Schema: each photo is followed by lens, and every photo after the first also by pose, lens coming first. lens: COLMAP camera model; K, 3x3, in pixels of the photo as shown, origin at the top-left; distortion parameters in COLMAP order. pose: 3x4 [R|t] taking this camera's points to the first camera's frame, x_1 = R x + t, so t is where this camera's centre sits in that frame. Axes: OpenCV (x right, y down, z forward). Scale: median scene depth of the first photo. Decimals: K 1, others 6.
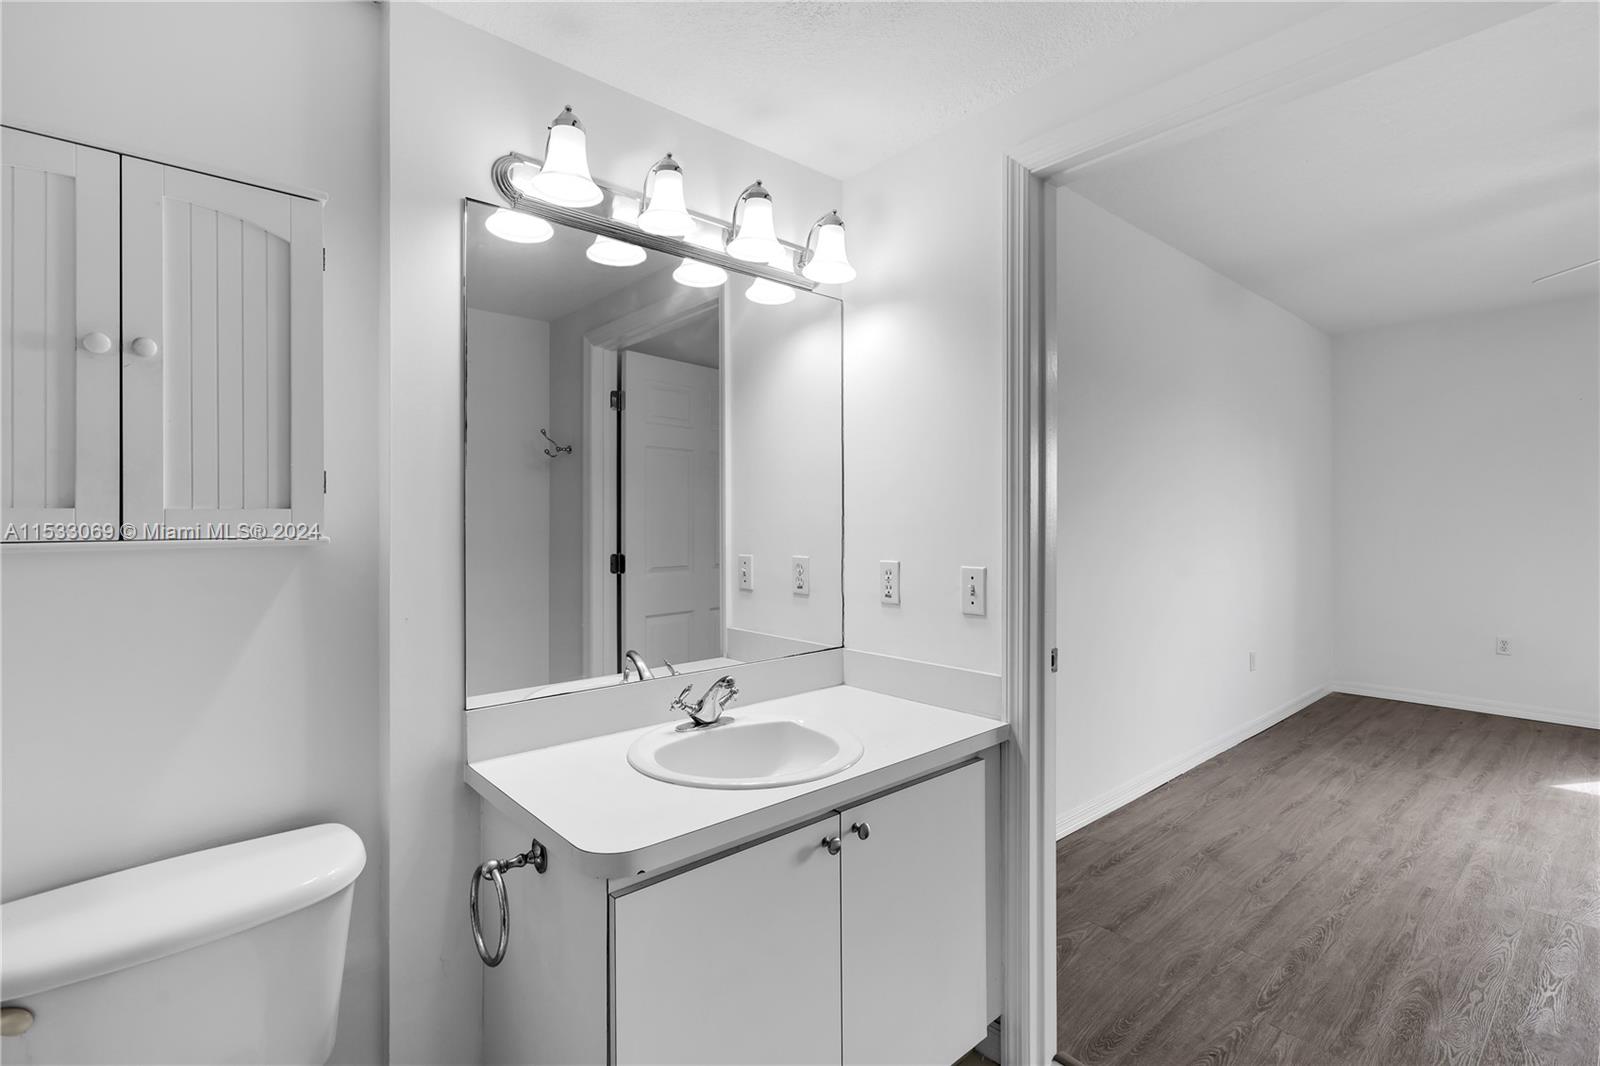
lens RADIAL K [[740.8, 0, 796.6], [0, 740.8, 521.4], [0, 0, 1]] dist [0.001109, -0.000131]
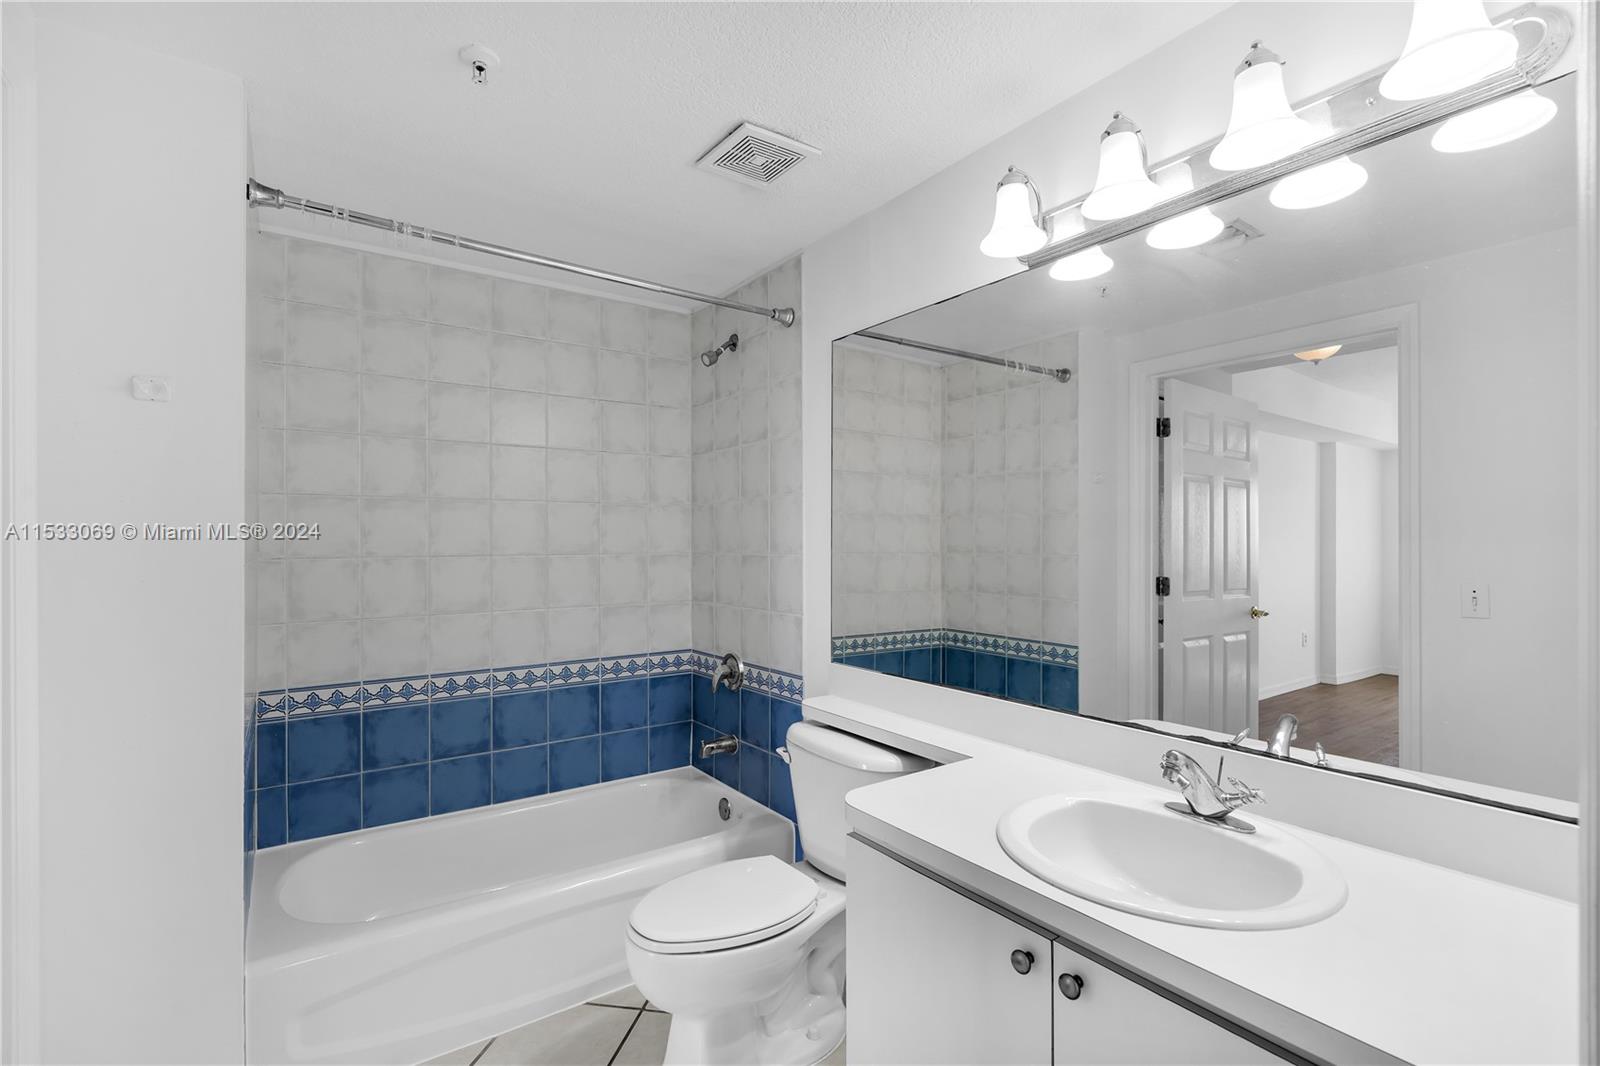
lens RADIAL K [[725.9, 0, 799.6], [0, 725.9, 540.1], [0, 0, 1]] dist [0.001359, 0.000022]
pose [[-0.097603, -0.000139, -0.995225, 0.742234], [0.001970, 0.999998, -0.000333, -0.008073], [0.995224, -0.001993, -0.097602, 0.746796]]
